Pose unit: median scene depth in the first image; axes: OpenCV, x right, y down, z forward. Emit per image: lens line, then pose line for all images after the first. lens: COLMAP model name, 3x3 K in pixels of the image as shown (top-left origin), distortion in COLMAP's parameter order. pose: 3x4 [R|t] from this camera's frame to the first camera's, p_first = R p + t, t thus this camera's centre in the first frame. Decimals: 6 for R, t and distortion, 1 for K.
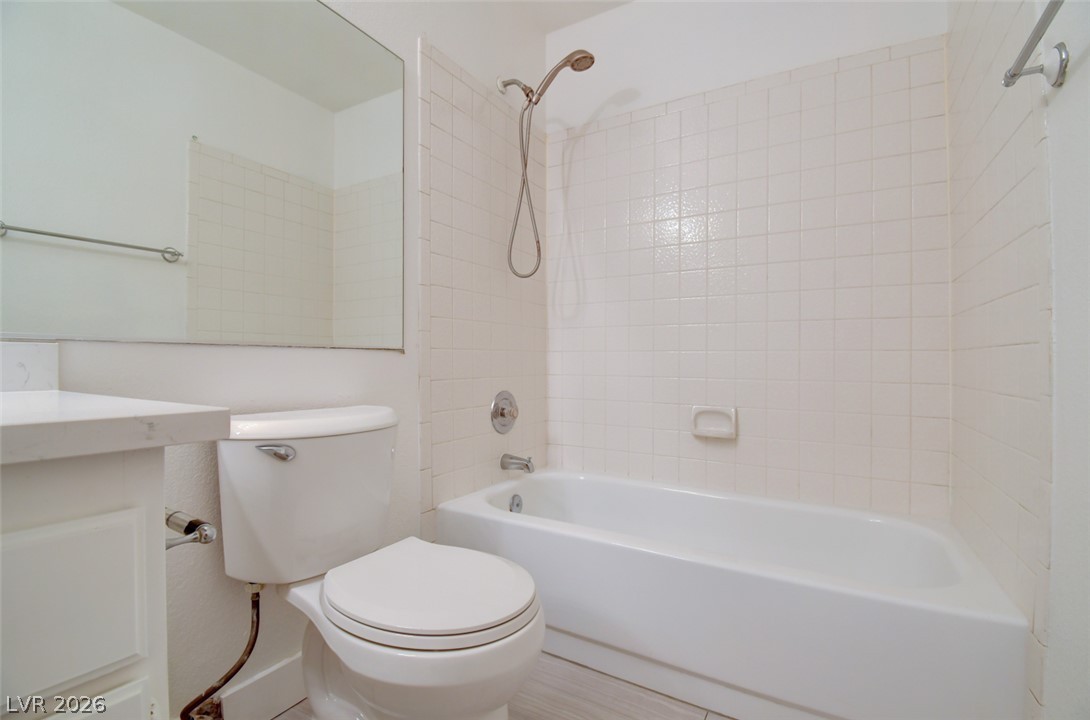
lens RADIAL K [[487.0, 0, 543.5], [0, 487.0, 367.3], [0, 0, 1]] dist [-0.005440, -0.010403]
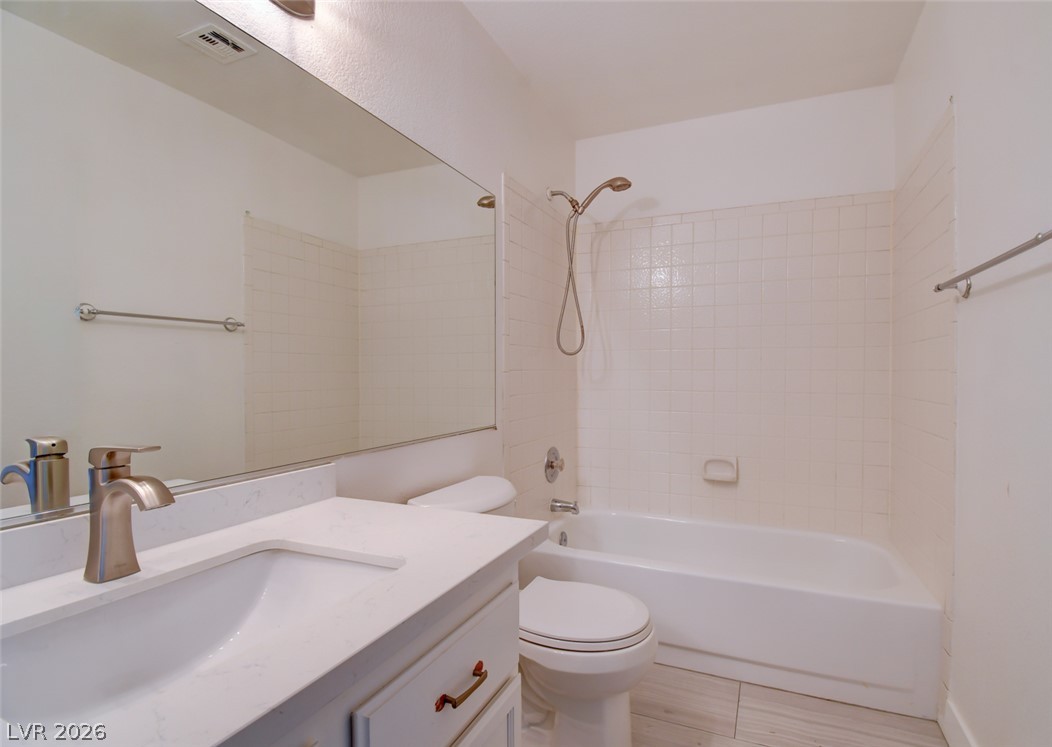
lens RADIAL K [[529.6, 0, 525.5], [0, 529.6, 376.9], [0, 0, 1]] dist [-0.019549, -0.000694]
pose [[0.992003, -0.014765, 0.125351, -0.314922], [0.011584, 0.999593, 0.026068, -0.163971], [-0.125685, -0.024407, 0.991770, -0.296890]]
